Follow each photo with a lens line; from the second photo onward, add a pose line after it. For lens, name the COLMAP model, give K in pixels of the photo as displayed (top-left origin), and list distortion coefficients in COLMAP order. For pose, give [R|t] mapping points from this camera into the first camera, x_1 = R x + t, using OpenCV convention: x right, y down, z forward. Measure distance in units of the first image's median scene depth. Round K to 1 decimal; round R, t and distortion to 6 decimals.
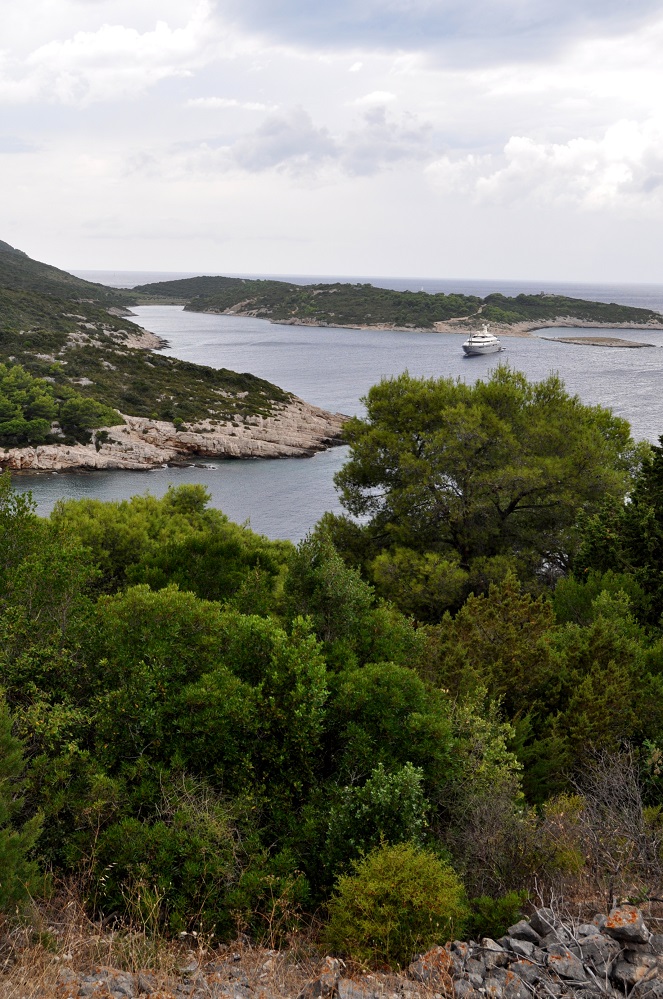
lens RADIAL K [[1215.7, 0, 332.5], [0, 1215.7, 499.0], [0, 0, 1]] dist [-0.019259, 0.000000]
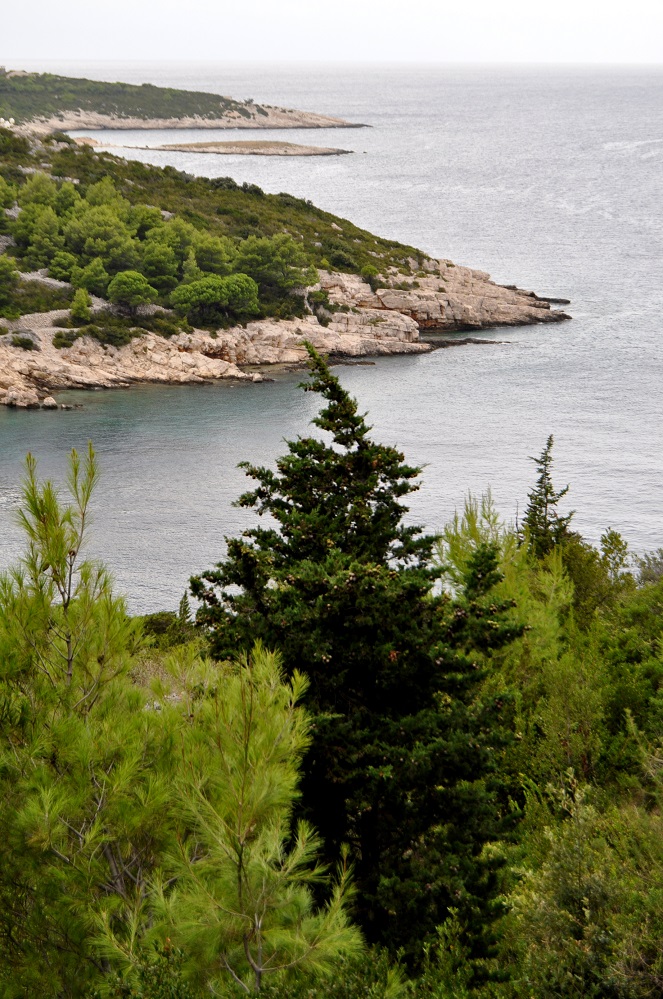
lens RADIAL K [[2317.9, 0, 331.0], [0, 2317.9, 501.4], [0, 0, 1]] dist [0.032226, 0.000000]
pose [[0.896439, -0.099141, 0.431936, -0.623569], [0.094248, 0.995009, 0.032778, 0.005508], [-0.433030, 0.011326, 0.901308, 0.033586]]
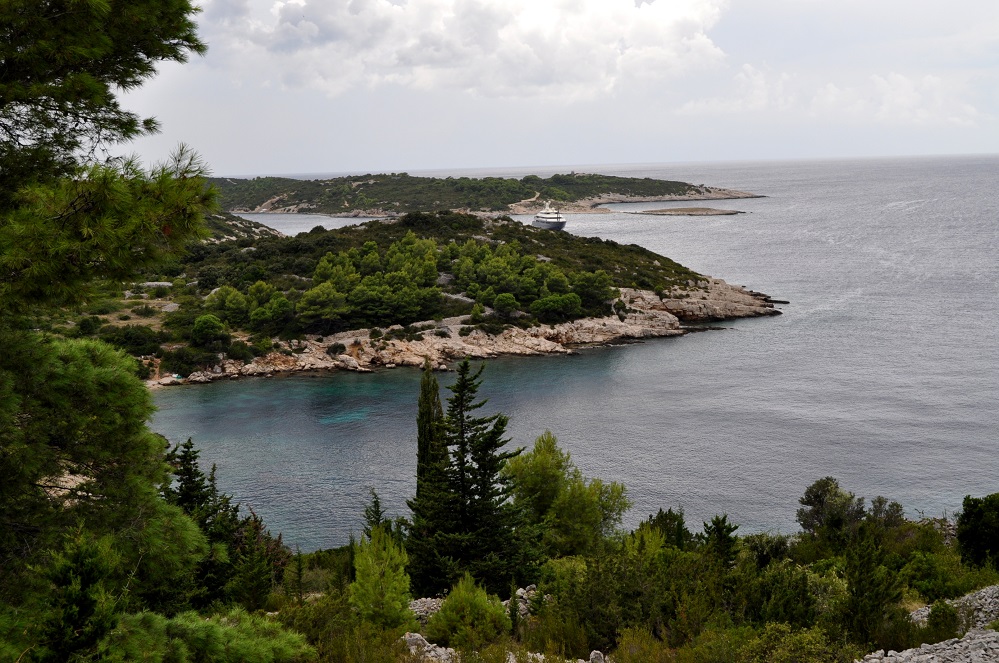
lens RADIAL K [[1215.7, 0, 498.5], [0, 1215.7, 329.4], [0, 0, 1]] dist [-0.019259, 0.000000]
pose [[0.972829, -0.081257, 0.216796, -0.483644], [0.092169, 0.994912, -0.040688, -0.001285], [-0.212387, 0.059564, 0.975369, 0.036463]]
